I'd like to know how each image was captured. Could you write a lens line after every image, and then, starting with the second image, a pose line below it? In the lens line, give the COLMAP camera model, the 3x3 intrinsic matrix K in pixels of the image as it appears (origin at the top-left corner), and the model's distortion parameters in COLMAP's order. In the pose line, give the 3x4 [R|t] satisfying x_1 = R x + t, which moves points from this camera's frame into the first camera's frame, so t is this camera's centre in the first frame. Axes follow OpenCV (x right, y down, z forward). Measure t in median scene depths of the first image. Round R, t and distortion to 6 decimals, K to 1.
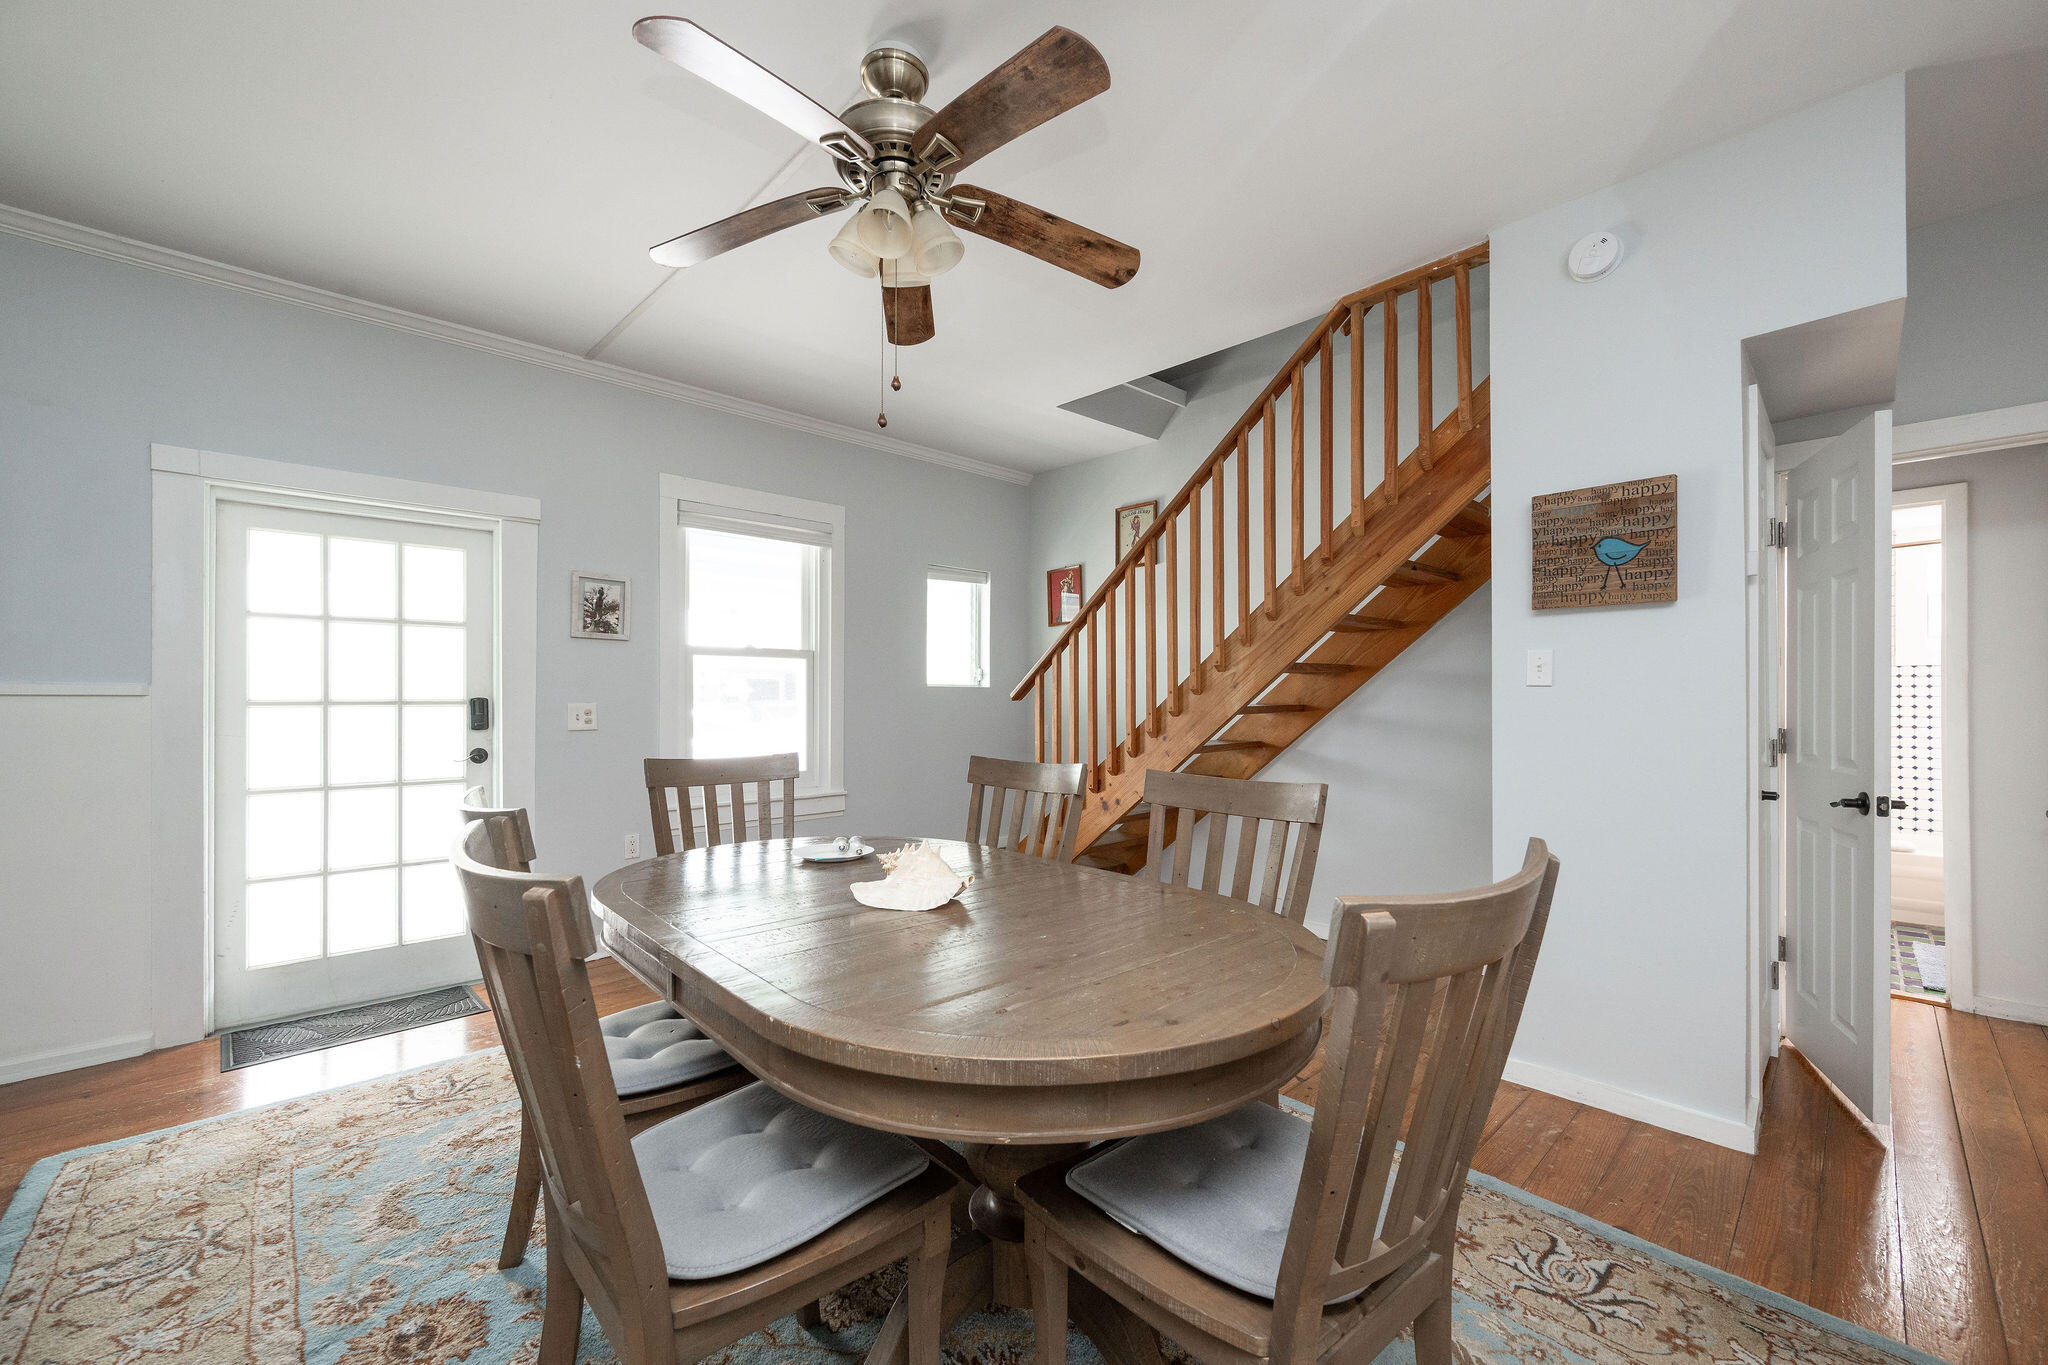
lens RADIAL K [[806.2, 0, 1025.6], [0, 806.2, 690.9], [0, 0, 1]] dist [-0.002033, -0.000455]
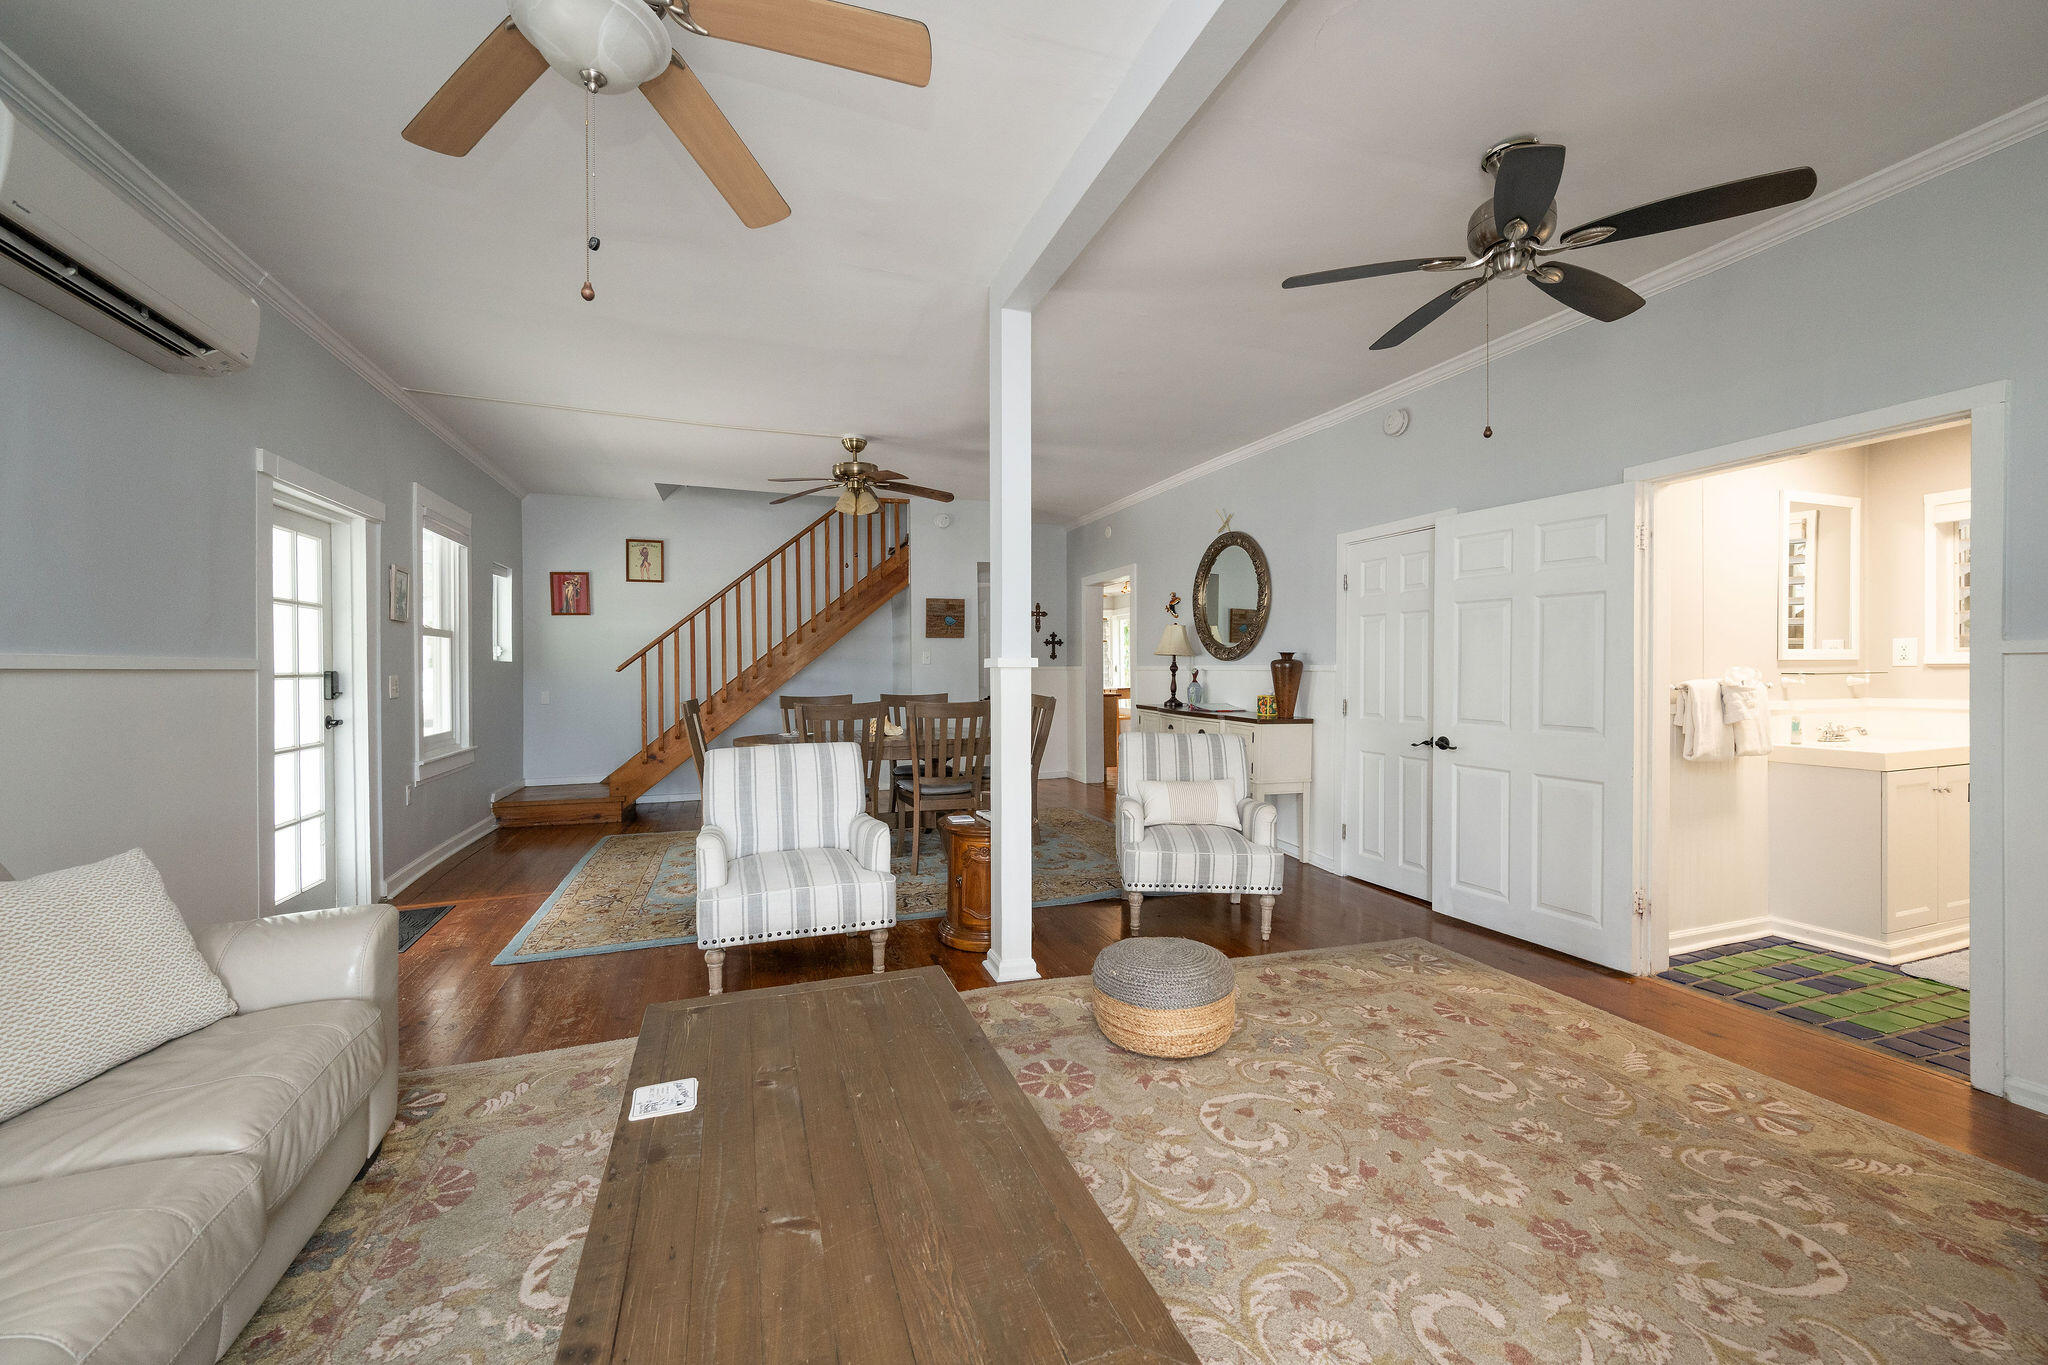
lens RADIAL K [[806.2, 0, 1020.3], [0, 806.2, 677.0], [0, 0, 1]] dist [-0.002033, -0.000455]
pose [[0.412790, -0.012562, 0.910740, -1.305247], [-0.005621, 0.999851, 0.016339, -0.006727], [-0.910809, -0.011864, 0.412658, -0.344958]]
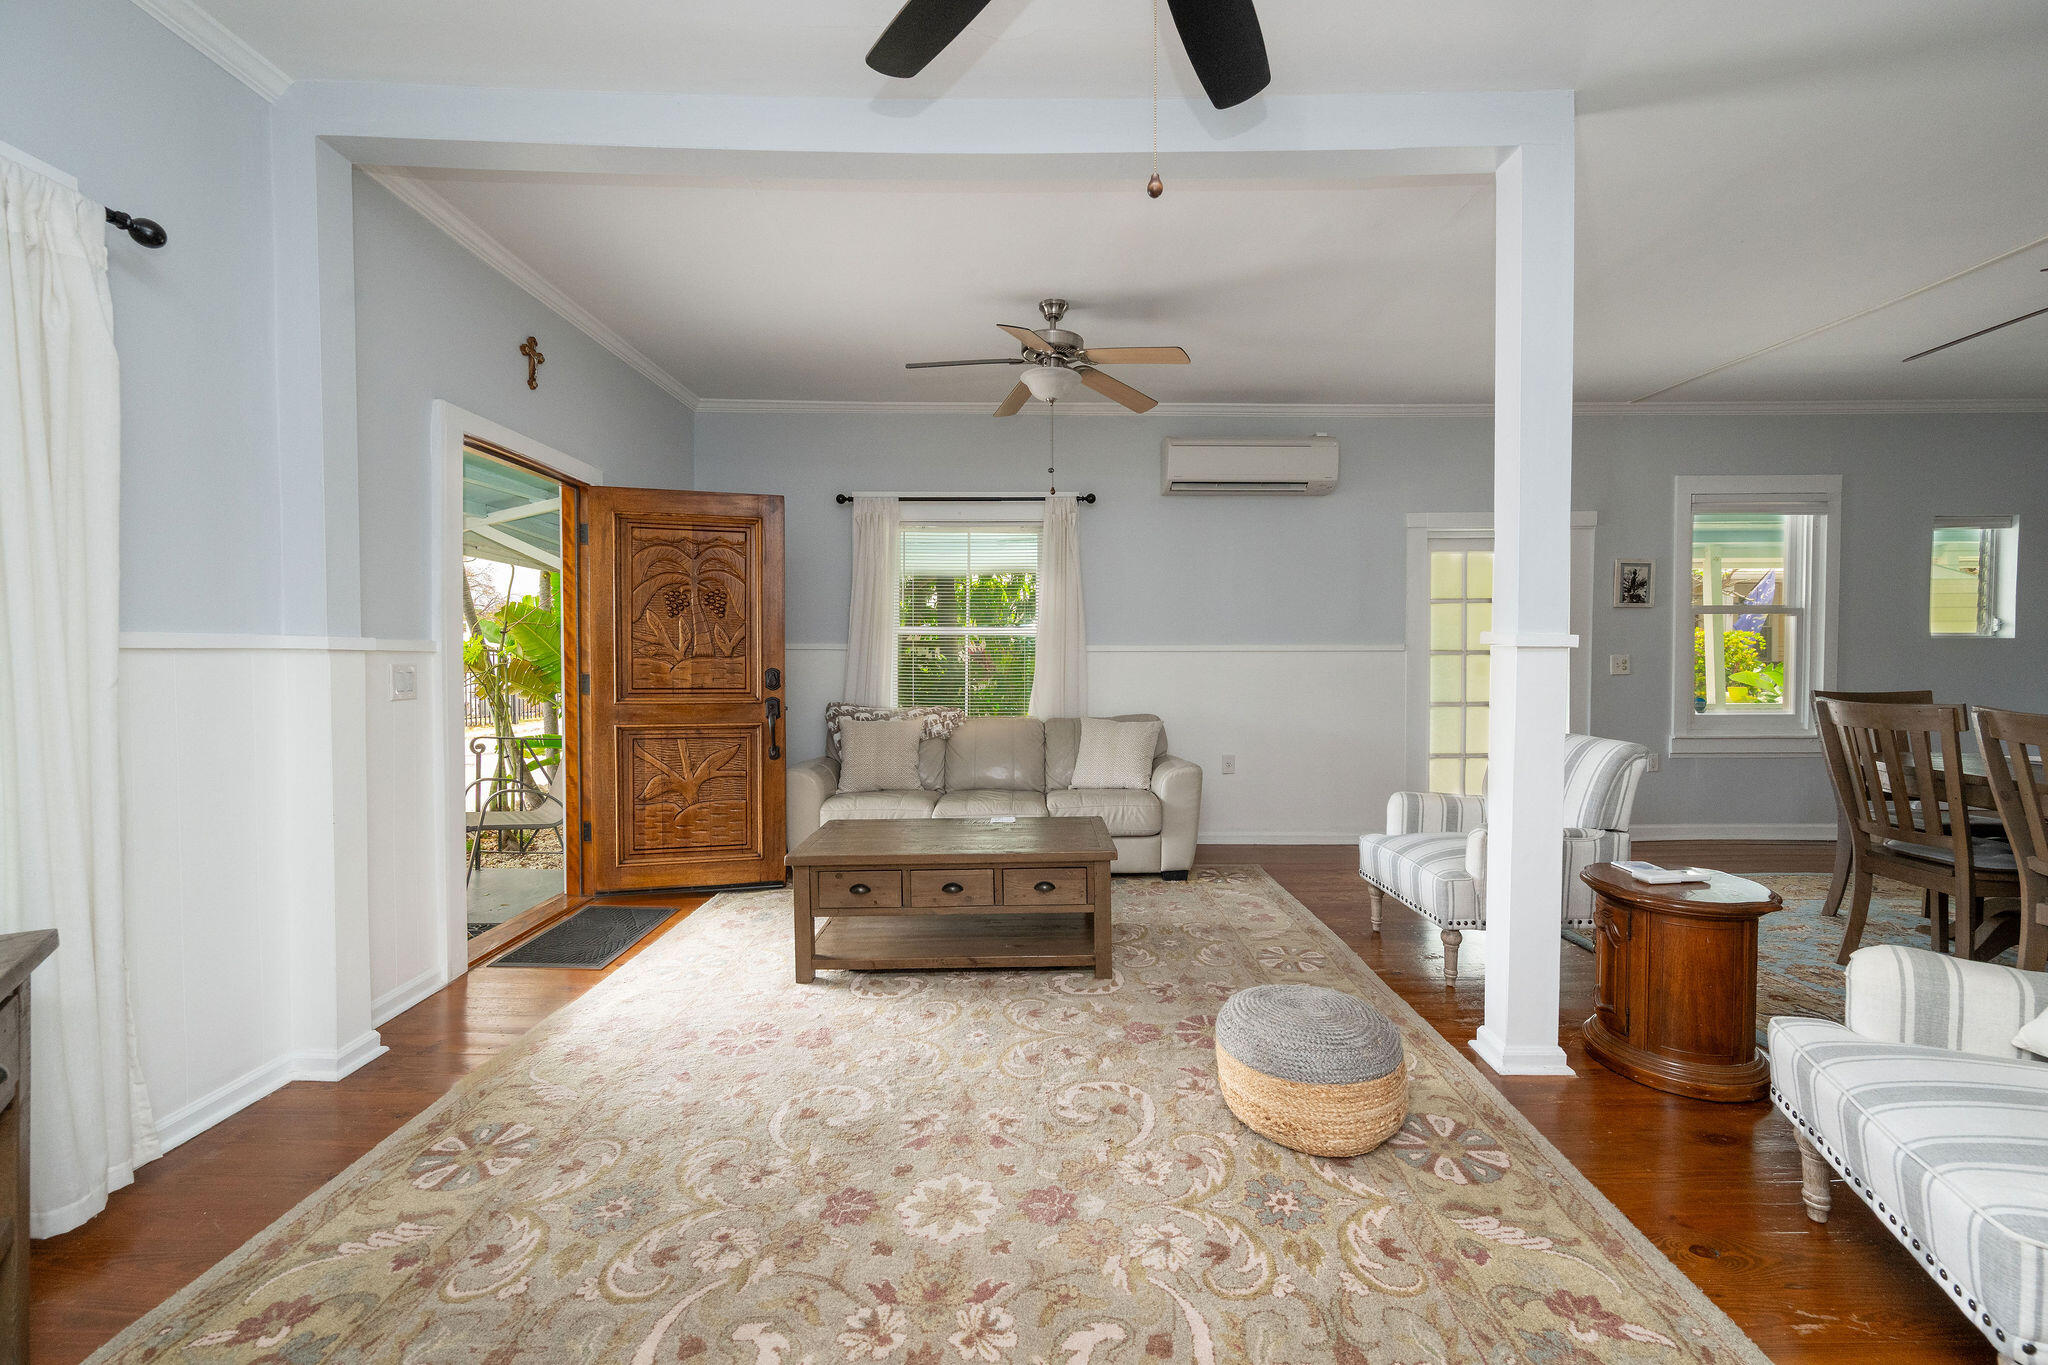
lens RADIAL K [[806.2, 0, 1030.5], [0, 806.2, 678.1], [0, 0, 1]] dist [-0.002033, -0.000455]
pose [[0.723184, 0.016239, -0.690464, -0.333856], [0.010382, 0.999355, 0.034378, -0.002732], [0.690577, -0.032030, 0.722549, -0.709540]]
